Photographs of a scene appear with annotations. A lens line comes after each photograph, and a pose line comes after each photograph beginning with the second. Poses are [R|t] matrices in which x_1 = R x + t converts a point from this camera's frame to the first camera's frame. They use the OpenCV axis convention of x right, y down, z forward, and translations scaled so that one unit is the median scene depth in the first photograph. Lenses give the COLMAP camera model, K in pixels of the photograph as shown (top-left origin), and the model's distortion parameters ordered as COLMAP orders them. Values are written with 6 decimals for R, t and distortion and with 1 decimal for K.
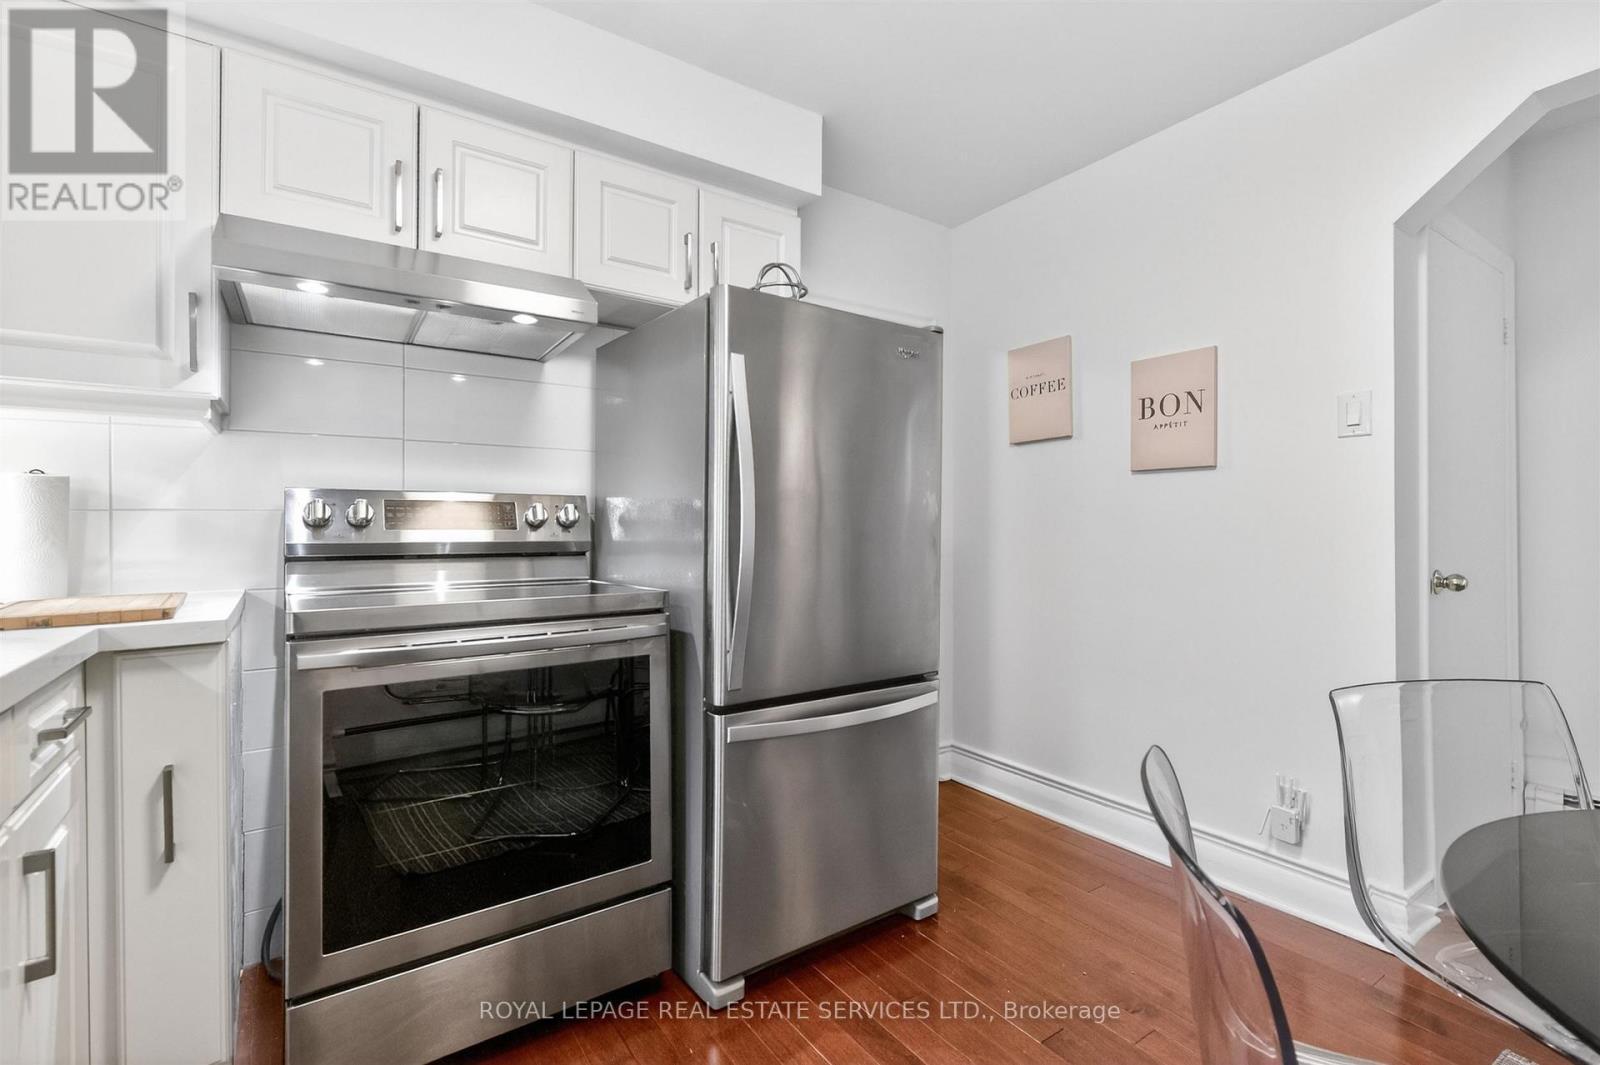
lens RADIAL K [[726.3, 0, 801.2], [0, 726.3, 527.1], [0, 0, 1]] dist [0.002765, -0.001659]
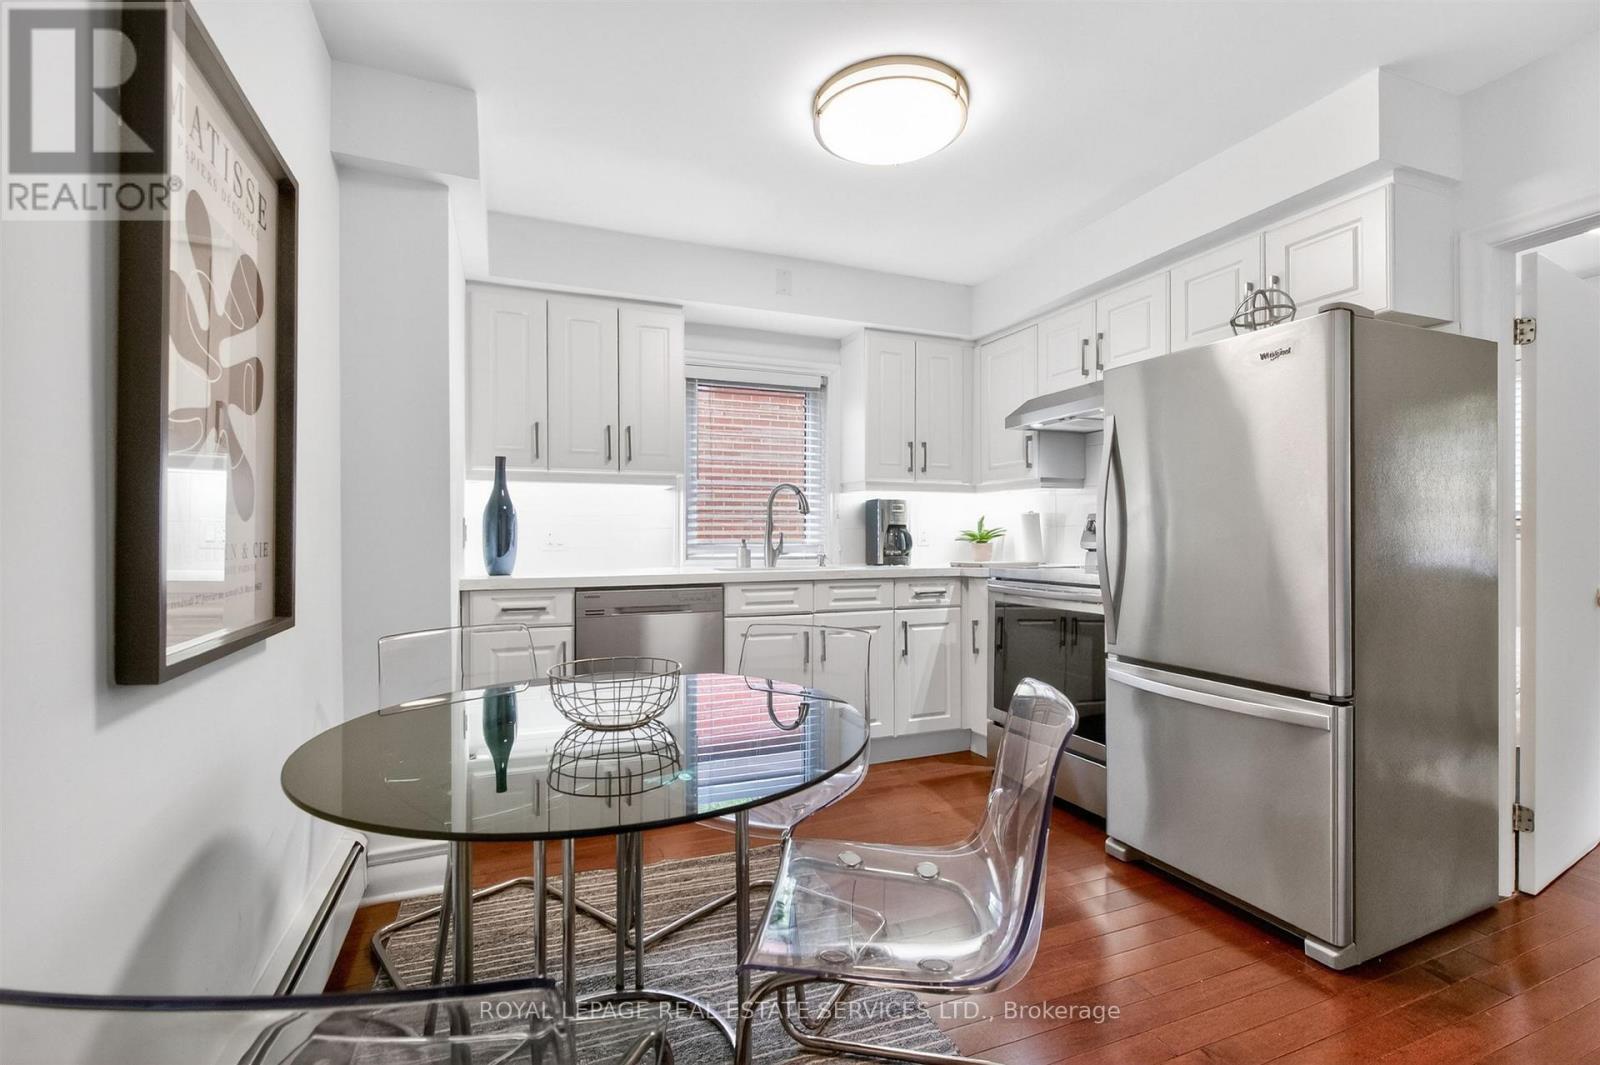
lens RADIAL K [[726.3, 0, 800.0], [0, 726.3, 540.0], [0, 0, 1]] dist [0.002765, -0.001659]
pose [[-0.228306, -0.004491, -0.973579, 1.250903], [0.001582, 0.999986, -0.004984, 0.022269], [0.973588, -0.002678, -0.228296, 0.612424]]
